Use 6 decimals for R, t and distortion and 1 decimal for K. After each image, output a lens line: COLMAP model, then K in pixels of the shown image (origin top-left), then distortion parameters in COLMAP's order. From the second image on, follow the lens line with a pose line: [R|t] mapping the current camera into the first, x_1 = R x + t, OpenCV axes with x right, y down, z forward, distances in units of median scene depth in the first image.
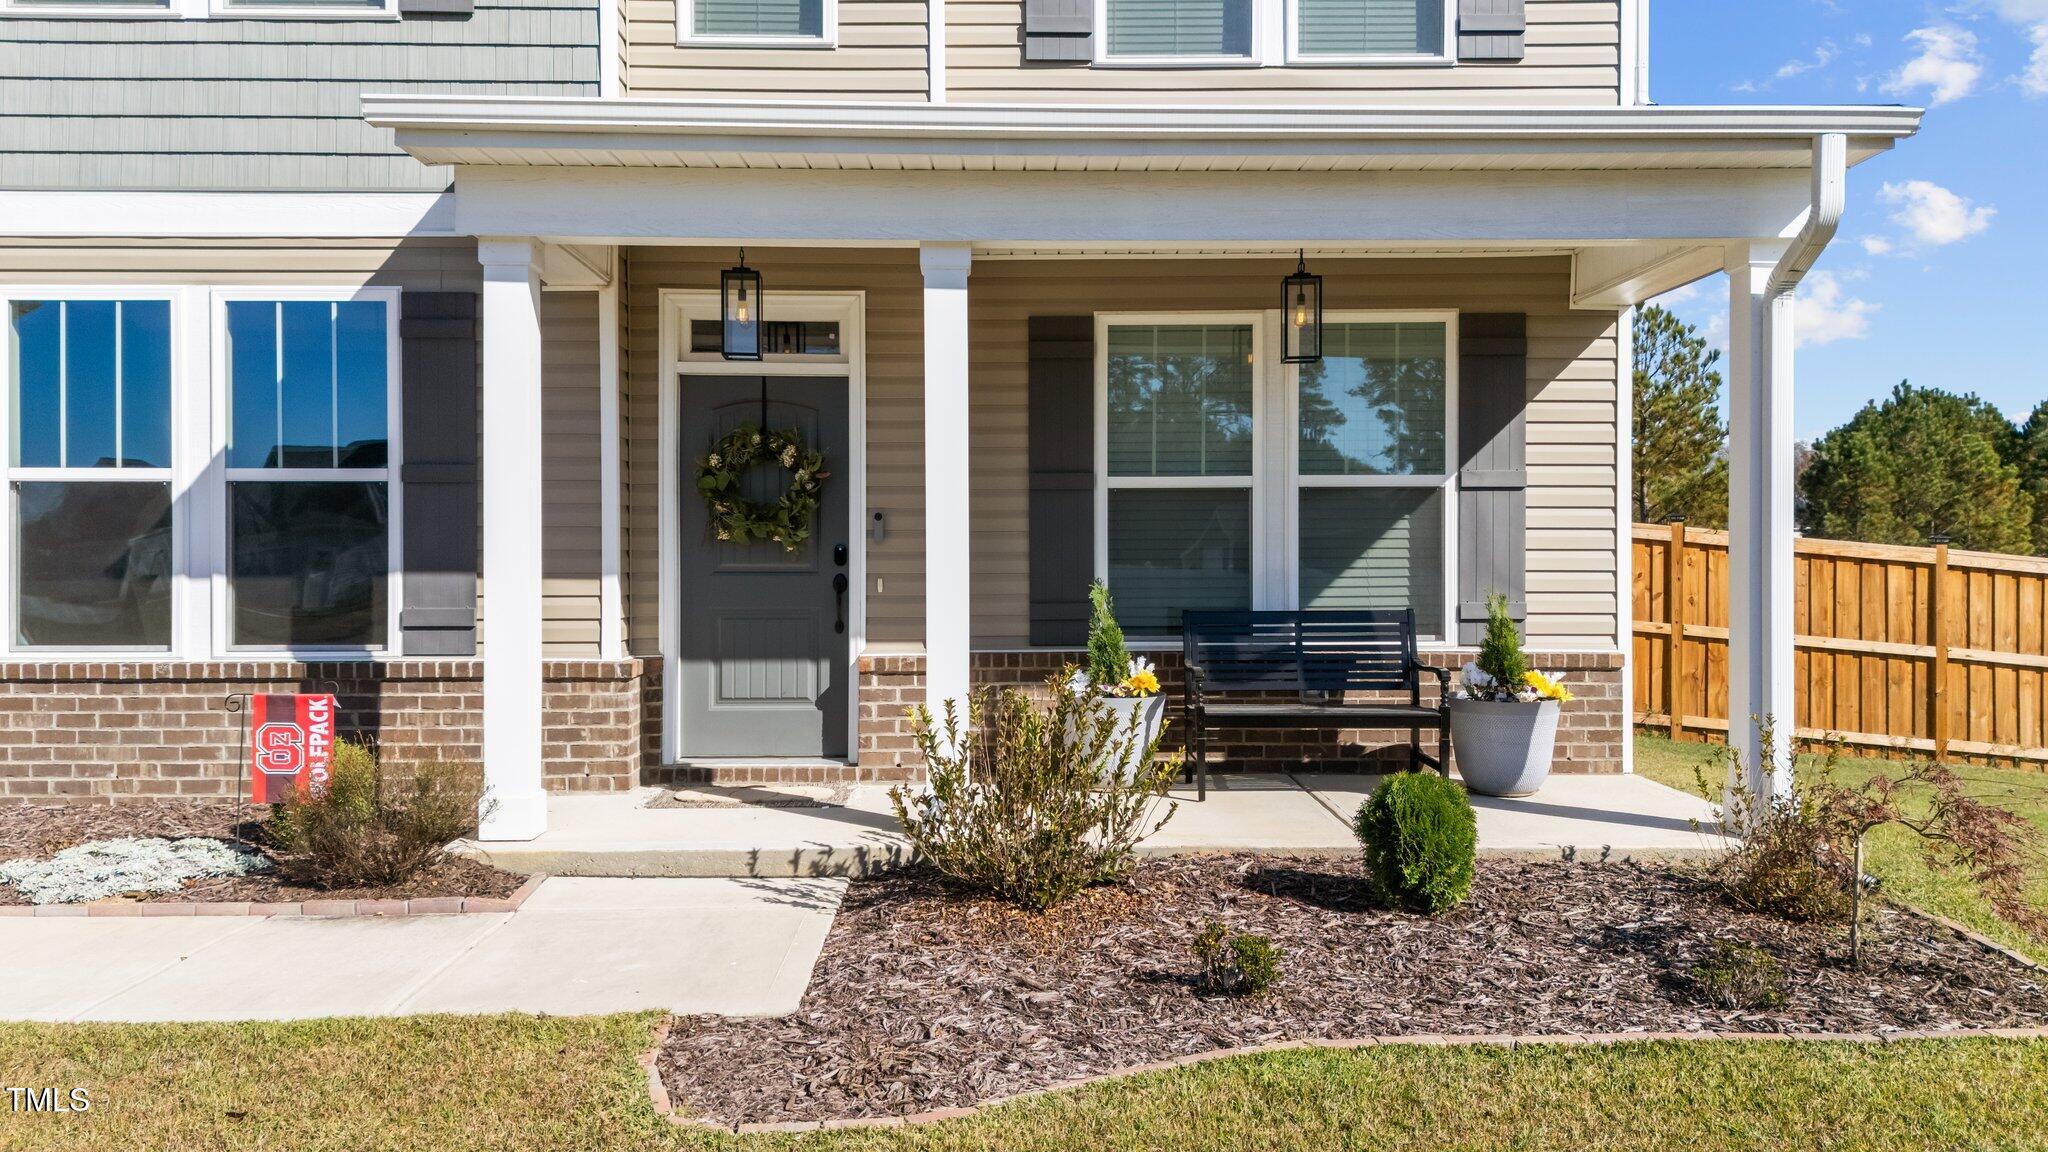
lens RADIAL K [[1487.3, 0, 1024.0], [0, 1487.3, 576.0], [0, 0, 1]] dist [0.108676, -0.113913]
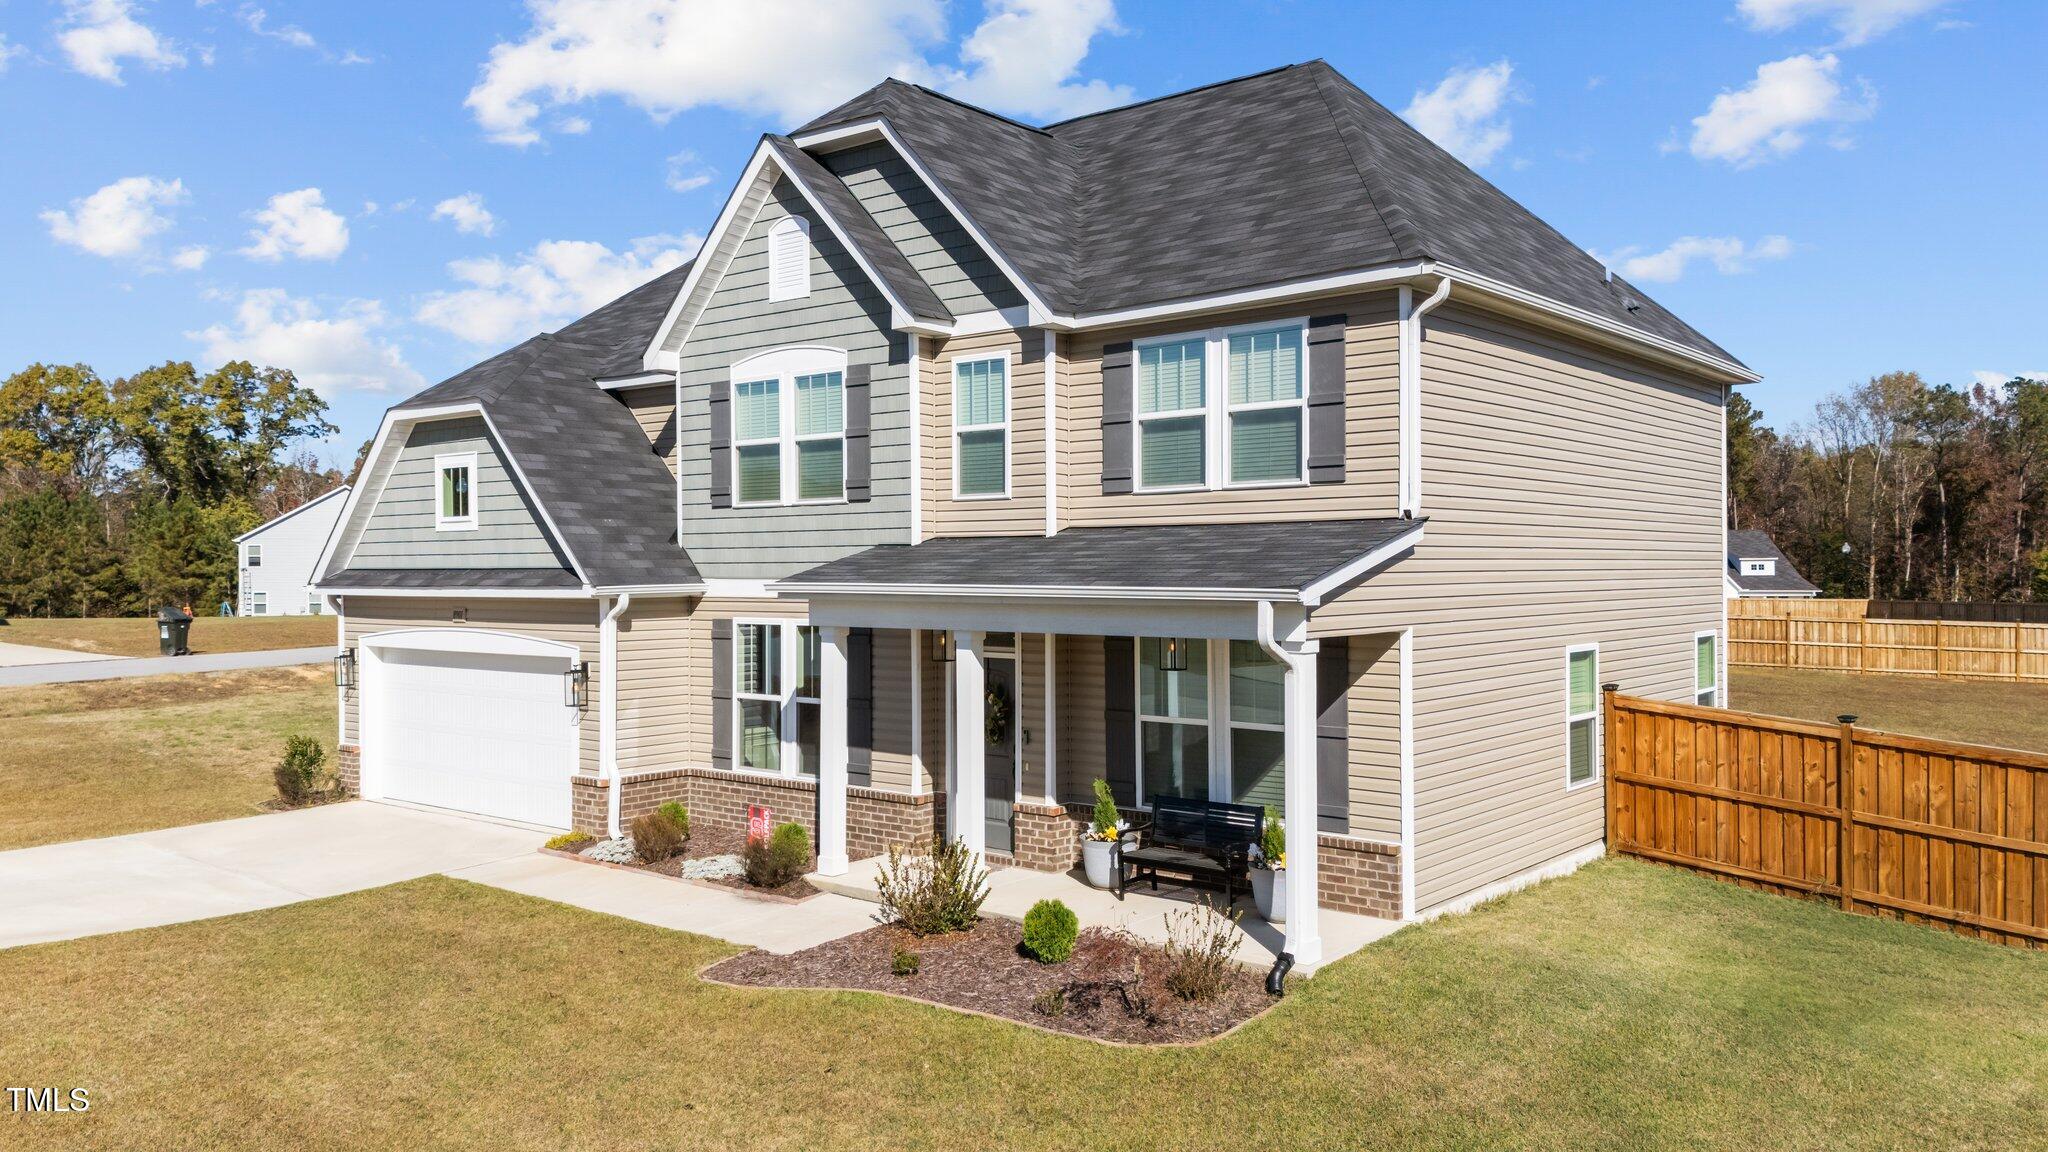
lens RADIAL K [[1498.5, 0, 1025.4], [0, 1498.5, 584.0], [0, 0, 1]] dist [0.115143, -0.127946]
pose [[0.764646, 0.005301, -0.644429, 1.176430], [-0.000748, 0.999973, 0.007339, -0.249970], [0.644450, -0.005130, 0.764629, -0.514213]]
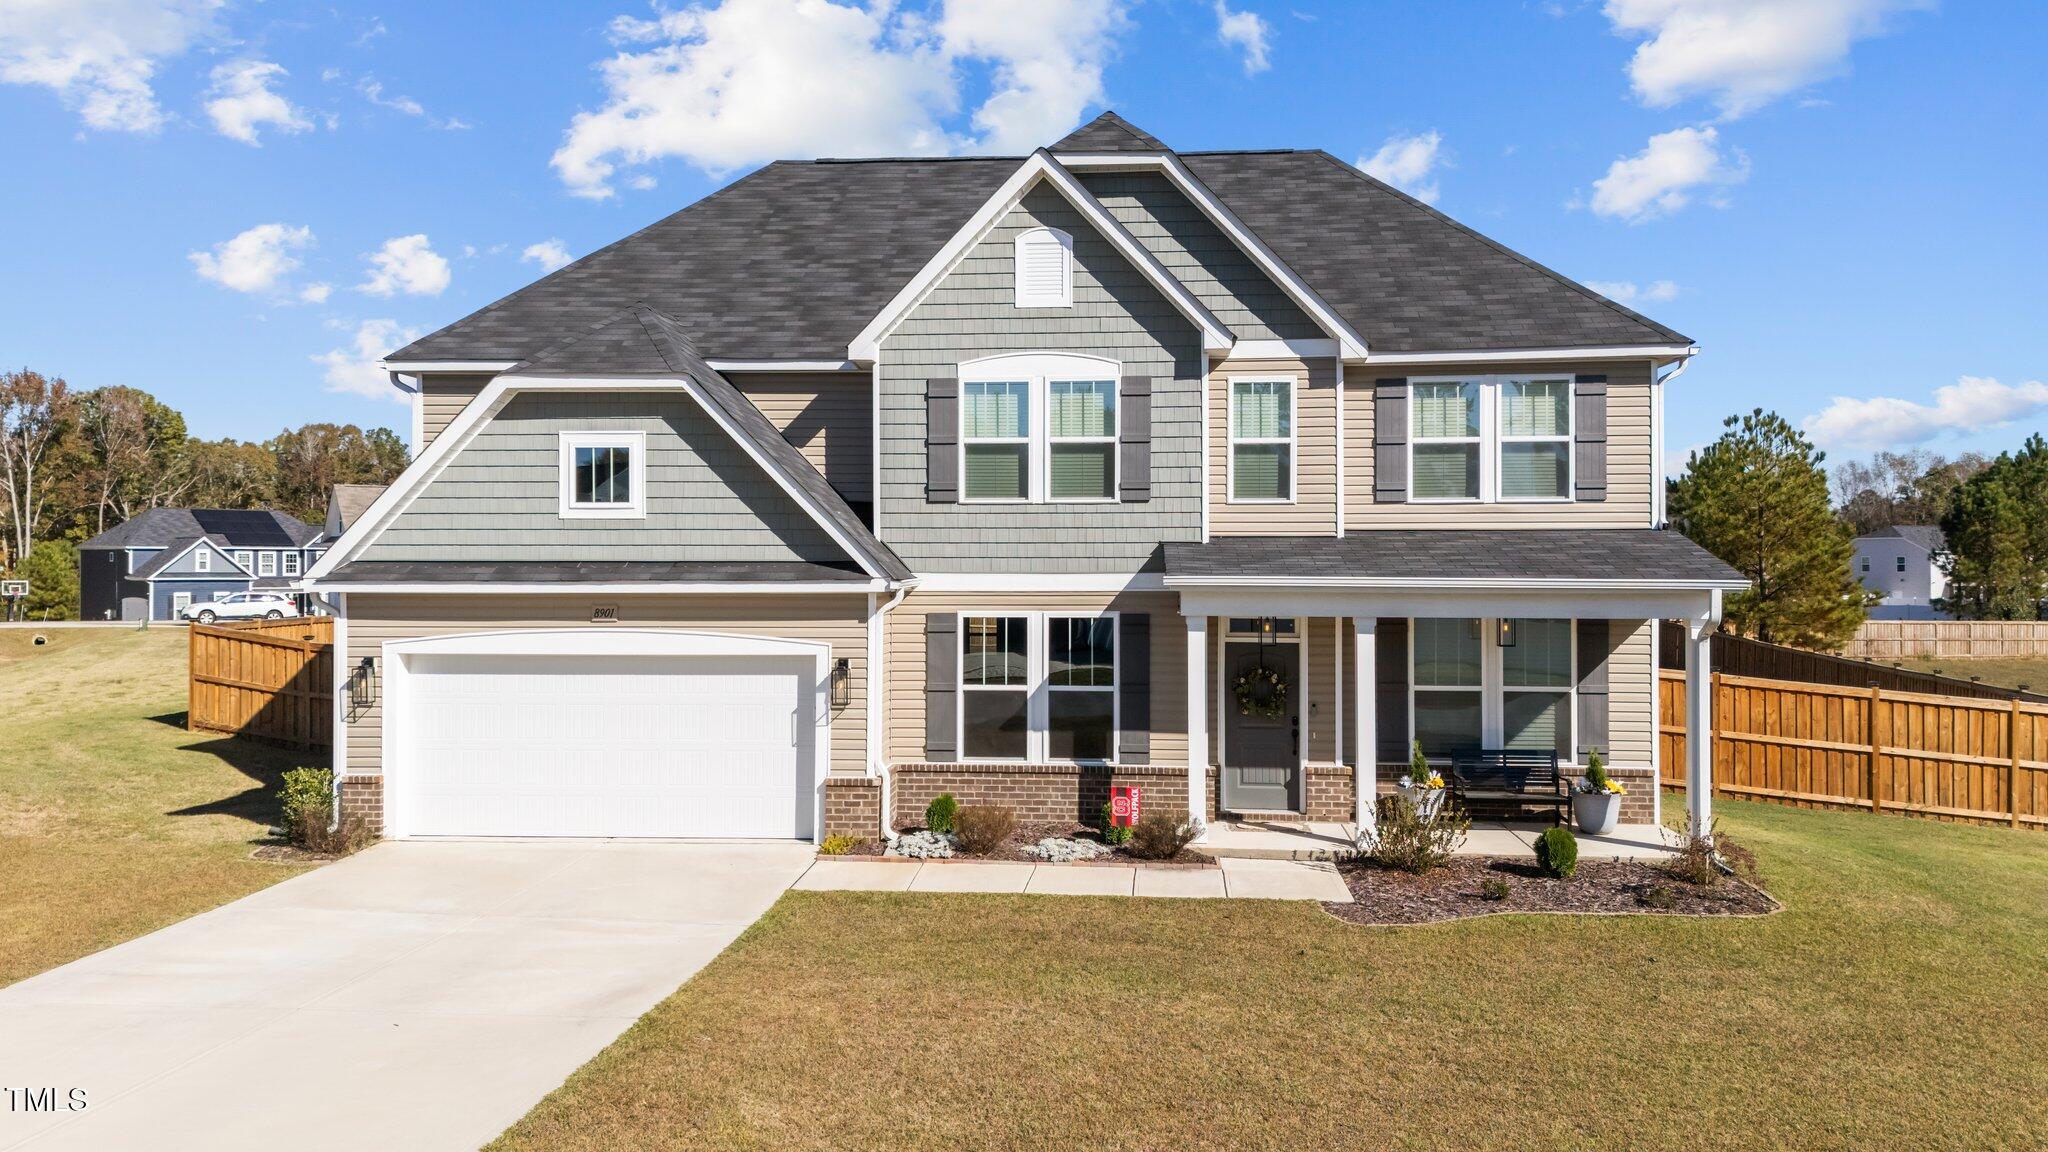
lens RADIAL K [[1487.3, 0, 1024.0], [0, 1487.3, 576.0], [0, 0, 1]] dist [0.108676, -0.113913]
pose [[0.995714, 0.002932, -0.092440, -0.328184], [-0.003009, 0.999995, -0.000697, -0.235230], [0.092437, 0.000972, 0.995718, -1.329312]]
